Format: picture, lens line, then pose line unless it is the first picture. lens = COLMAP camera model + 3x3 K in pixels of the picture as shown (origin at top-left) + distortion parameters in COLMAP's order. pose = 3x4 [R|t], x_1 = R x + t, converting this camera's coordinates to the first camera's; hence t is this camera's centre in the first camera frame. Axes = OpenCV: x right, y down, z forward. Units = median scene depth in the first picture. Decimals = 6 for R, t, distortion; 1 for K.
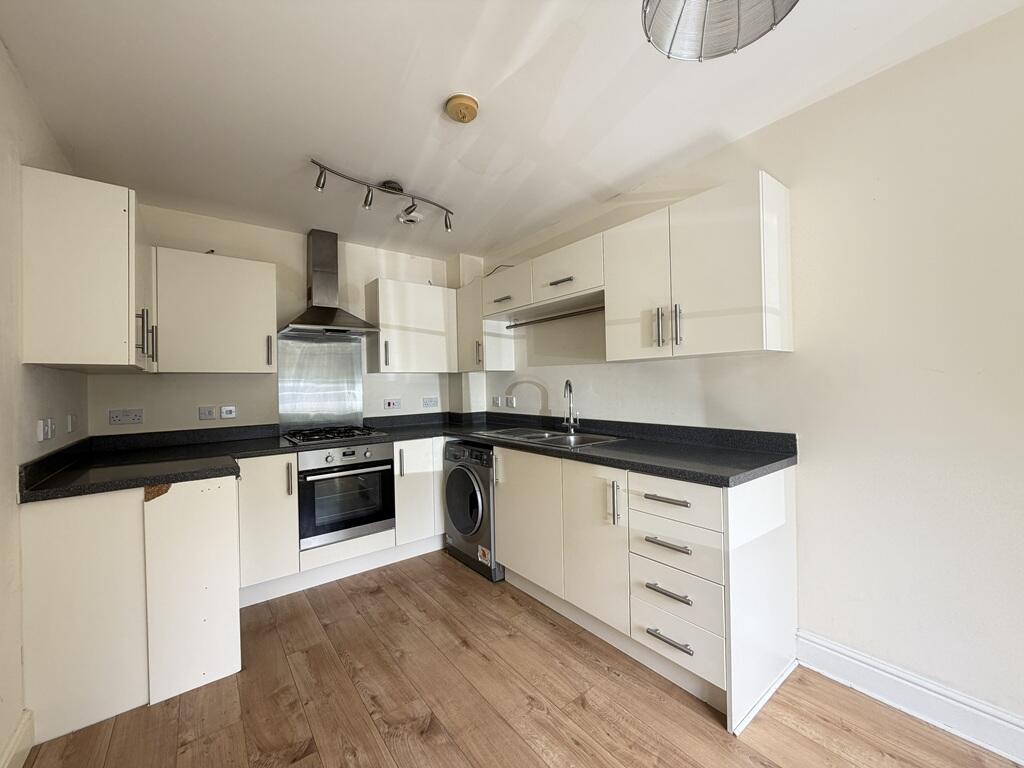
lens RADIAL K [[408.6, 0, 509.6], [0, 408.6, 384.7], [0, 0, 1]] dist [0.000915, 0.000122]
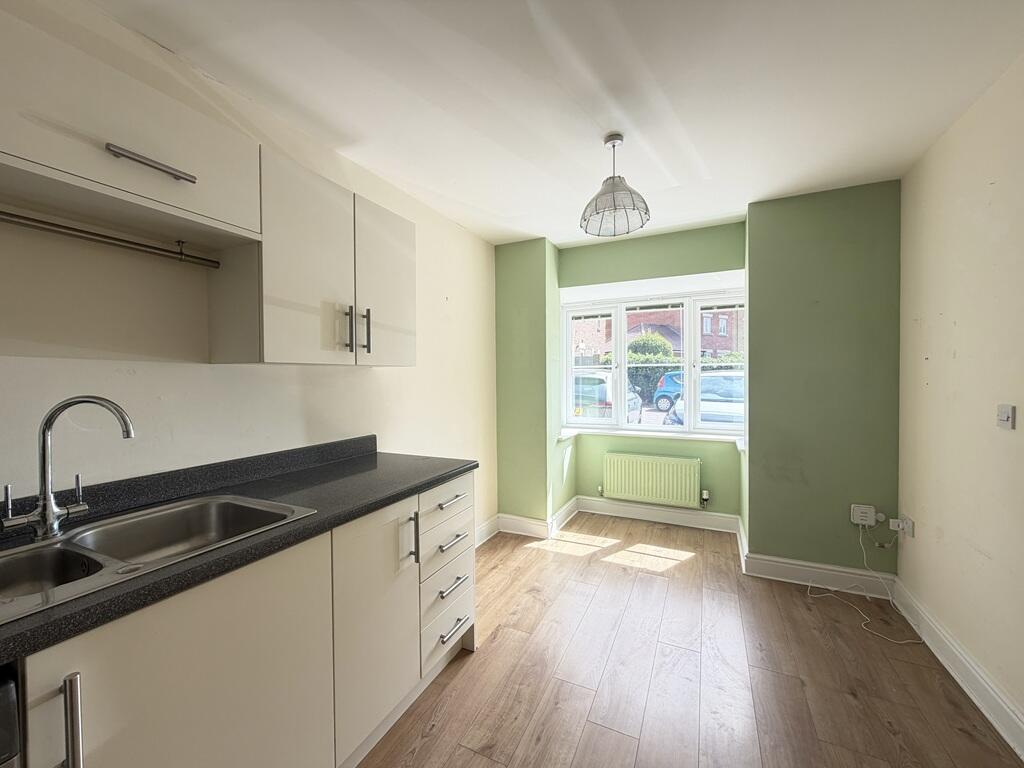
lens RADIAL K [[408.6, 0, 508.0], [0, 408.6, 381.4], [0, 0, 1]] dist [0.000915, 0.000122]
pose [[-0.456516, 0.015804, 0.889575, -0.540755], [0.012773, 0.999856, -0.011208, -0.019811], [-0.889623, 0.006245, -0.456652, 1.120215]]
